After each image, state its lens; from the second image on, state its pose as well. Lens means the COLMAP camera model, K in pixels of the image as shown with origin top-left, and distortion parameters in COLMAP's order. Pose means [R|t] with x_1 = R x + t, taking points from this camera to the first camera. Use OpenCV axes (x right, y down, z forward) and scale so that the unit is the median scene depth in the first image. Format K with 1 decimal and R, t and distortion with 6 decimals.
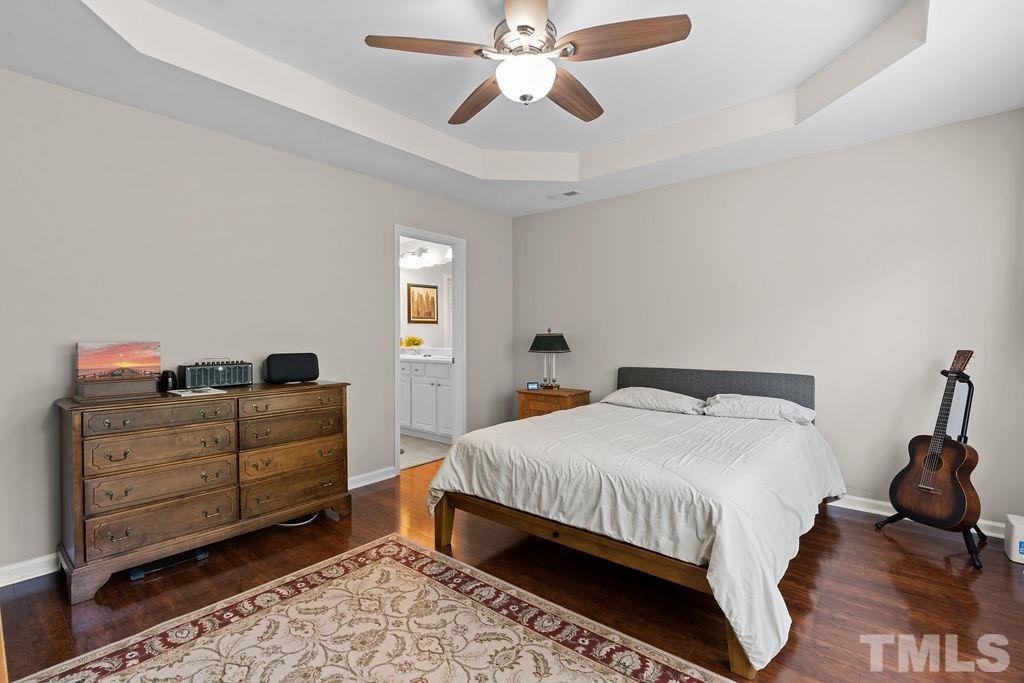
lens RADIAL K [[468.8, 0, 510.8], [0, 468.8, 338.7], [0, 0, 1]] dist [0.000471, 0.001185]
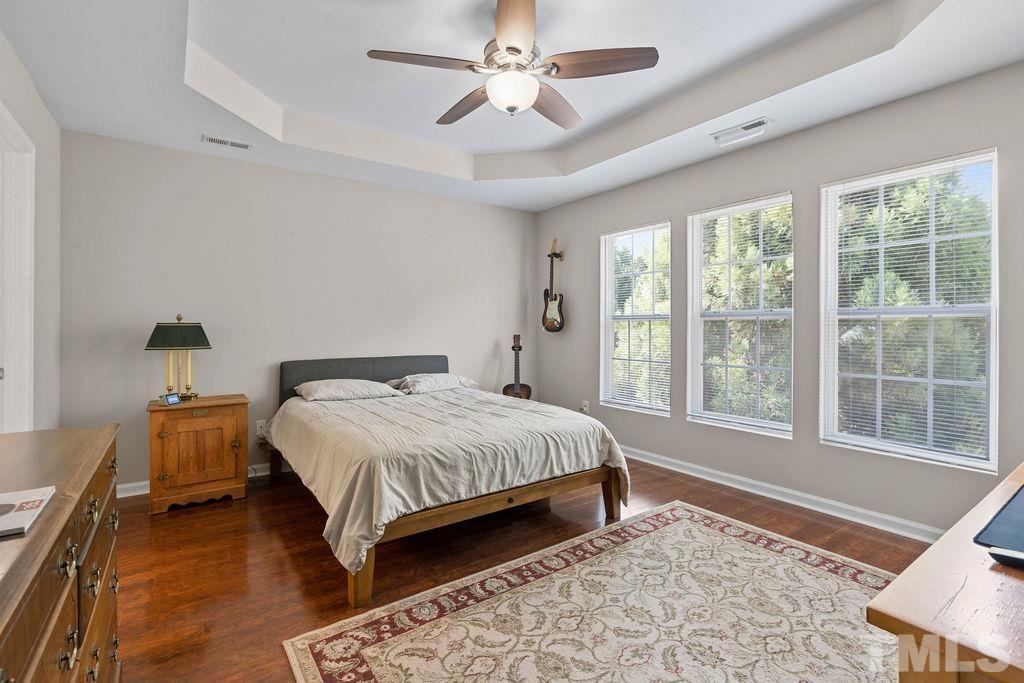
lens RADIAL K [[468.8, 0, 507.8], [0, 468.8, 332.2], [0, 0, 1]] dist [0.000471, 0.001185]
pose [[0.249221, -0.008248, 0.968412, -0.995157], [0.006654, 0.999955, 0.006805, 0.004956], [-0.968424, 0.004748, 0.249264, 0.723479]]
